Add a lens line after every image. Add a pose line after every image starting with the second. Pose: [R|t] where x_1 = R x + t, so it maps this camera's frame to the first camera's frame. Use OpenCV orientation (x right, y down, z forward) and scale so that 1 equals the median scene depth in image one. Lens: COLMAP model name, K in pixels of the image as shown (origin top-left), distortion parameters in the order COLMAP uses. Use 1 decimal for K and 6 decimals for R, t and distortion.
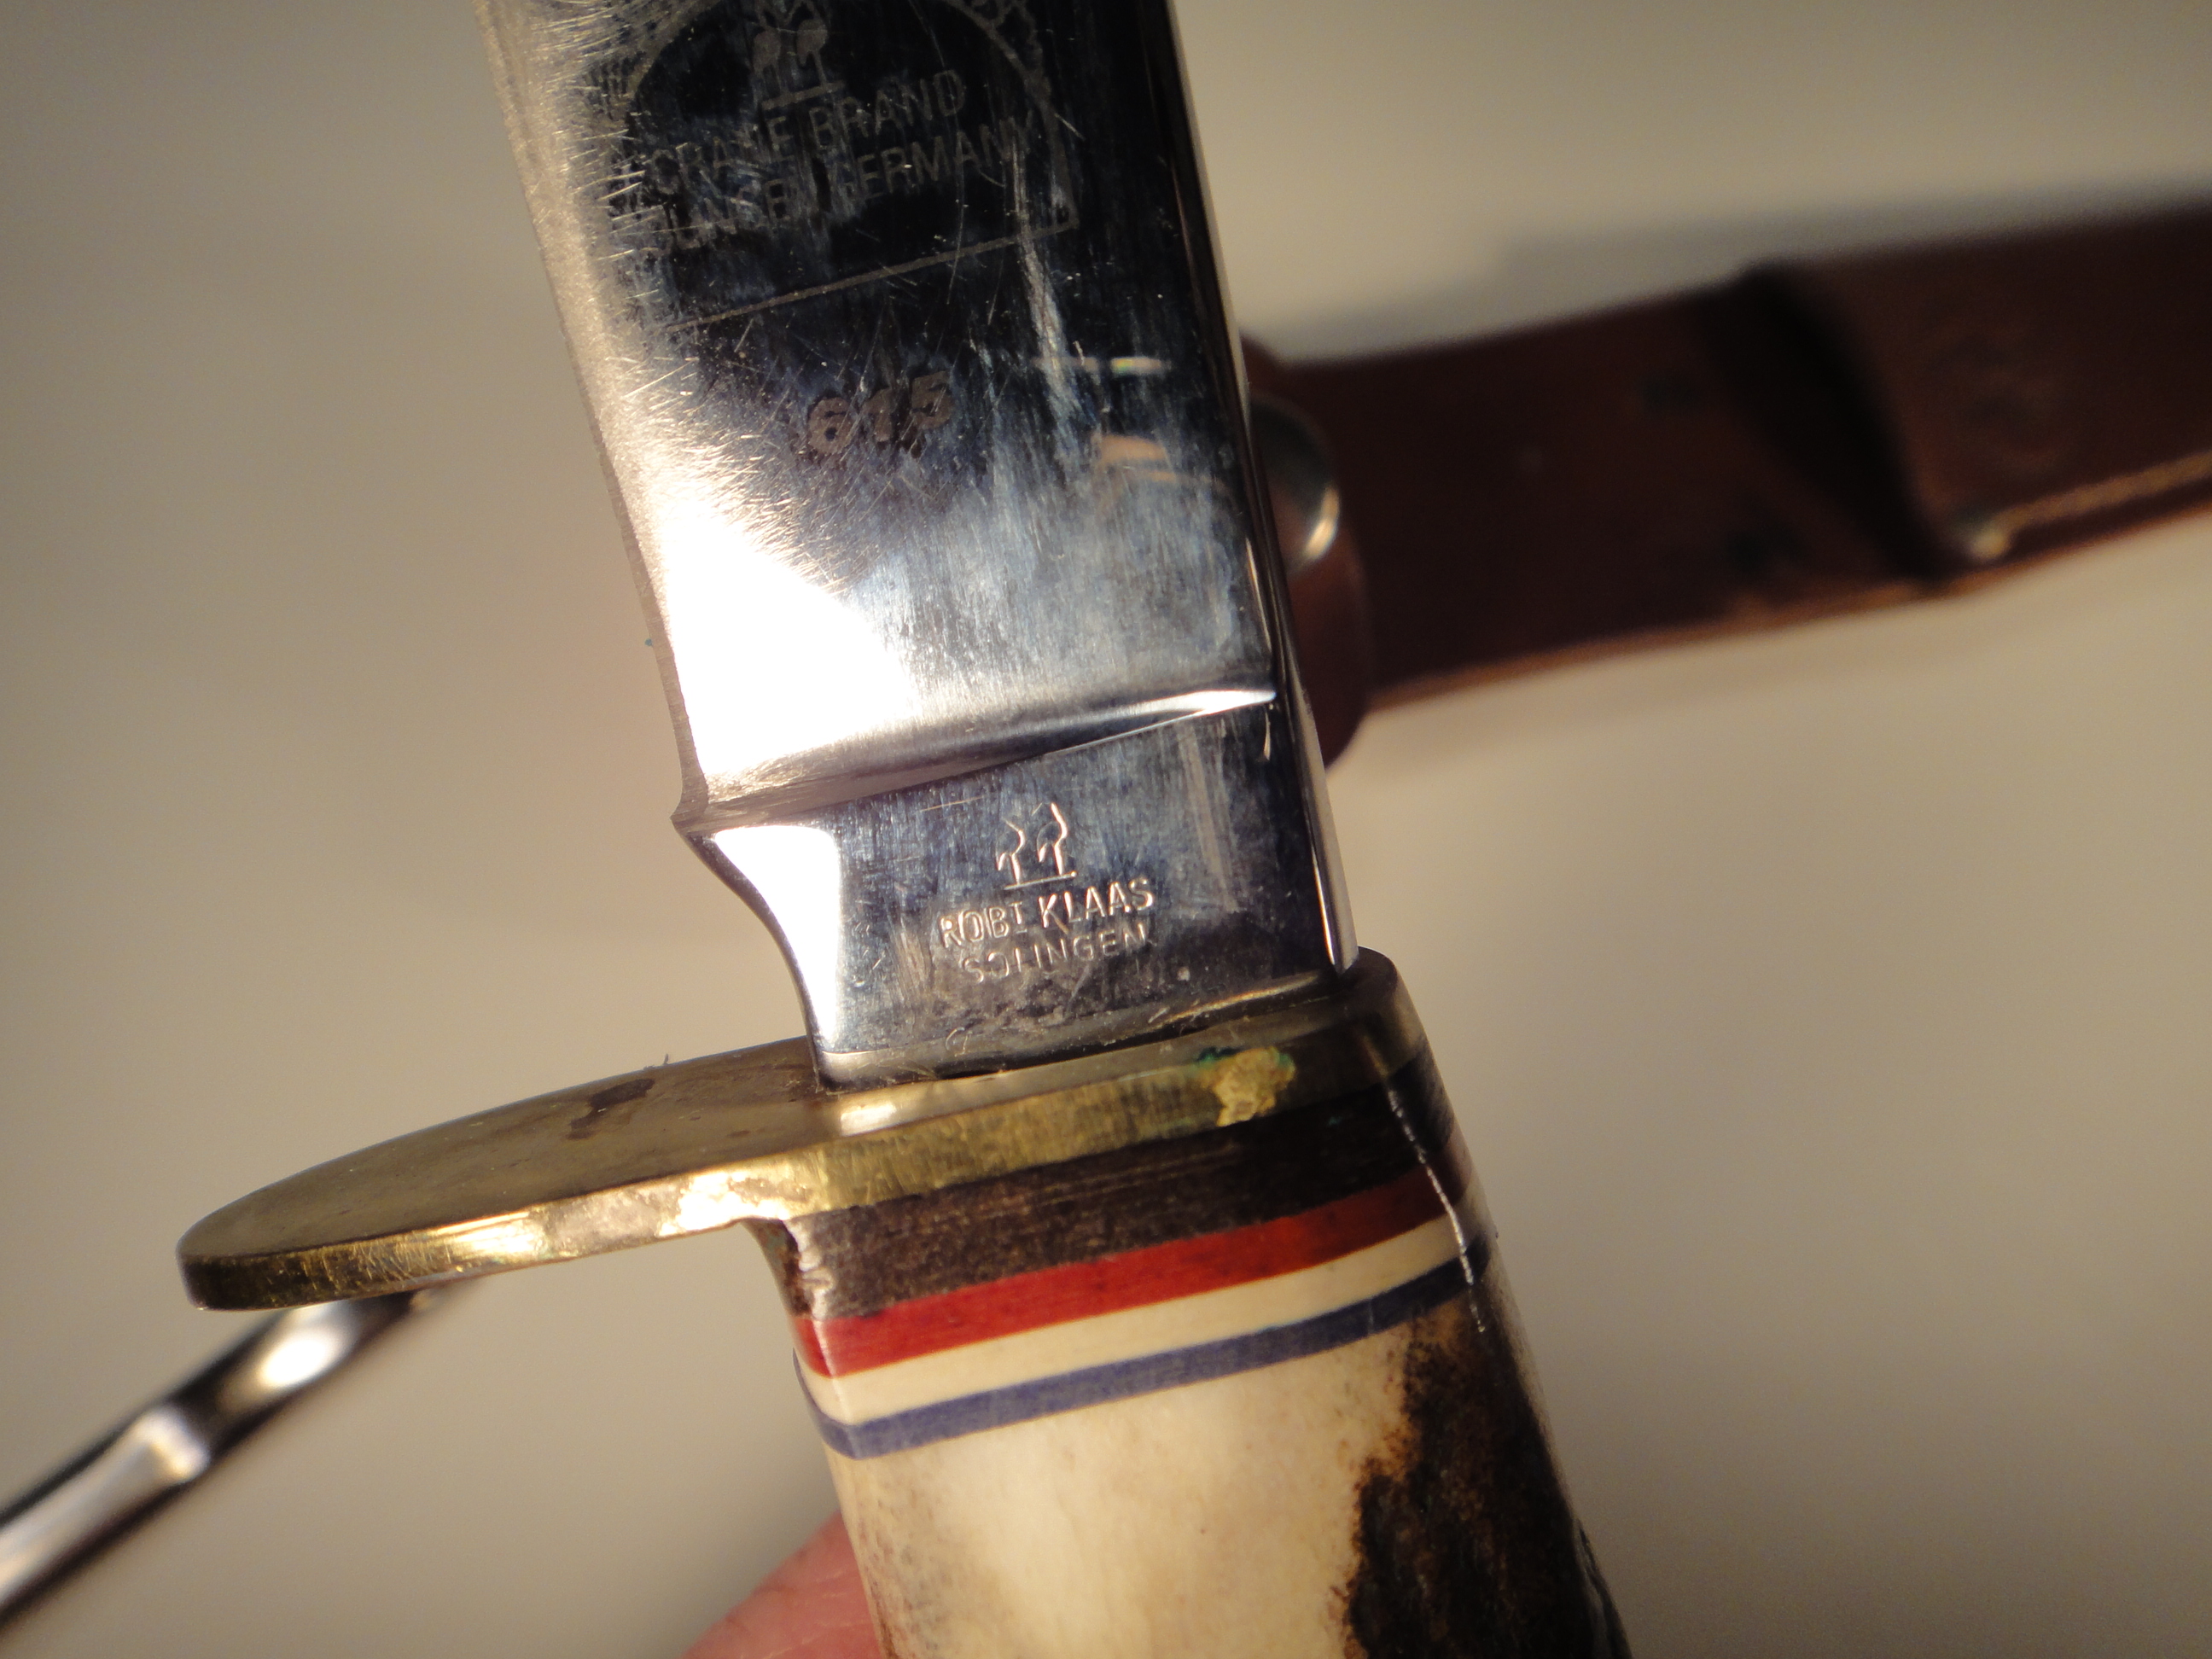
lens RADIAL K [[1669.2, 0, 1106.0], [0, 1669.2, 829.5], [0, 0, 1]] dist [0.348724, -0.000039]
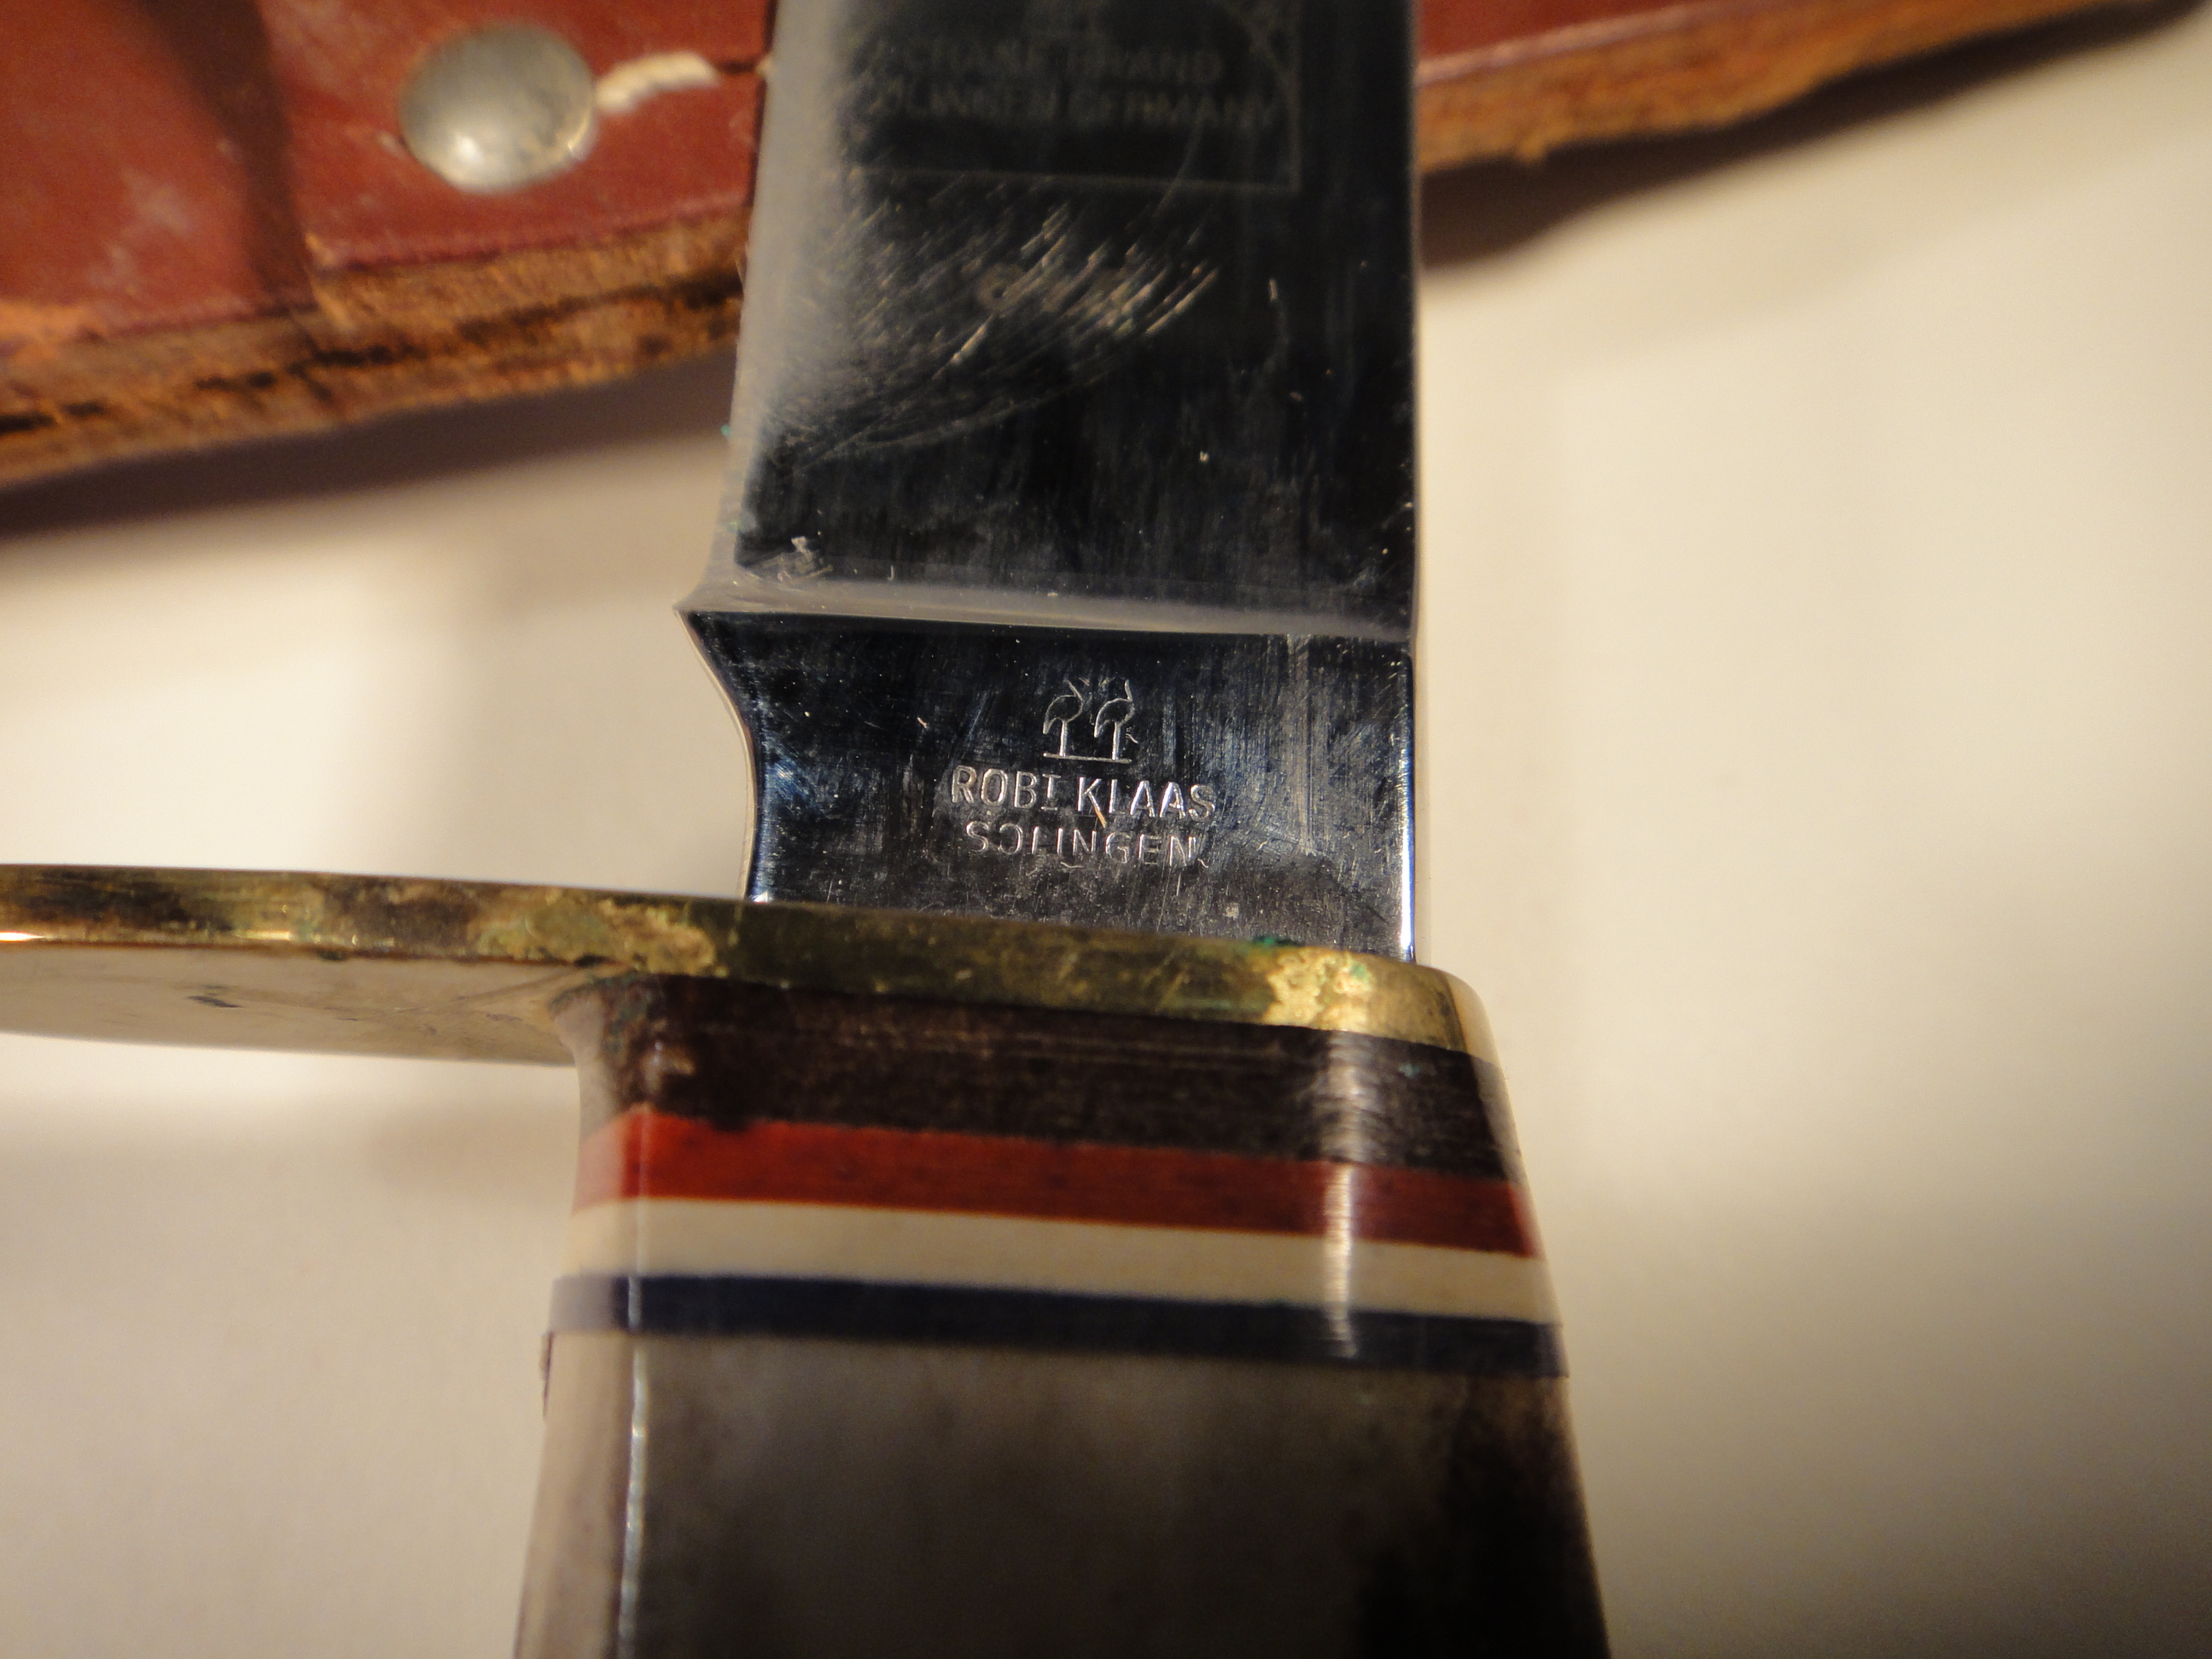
lens RADIAL K [[1669.2, 0, 1106.0], [0, 1669.2, 829.5], [0, 0, 1]] dist [0.348724, -0.000039]
pose [[0.960539, 0.277674, 0.016181, -0.034641], [-0.226468, 0.814527, -0.534095, 0.497293], [-0.161485, 0.509355, 0.845270, 0.324728]]
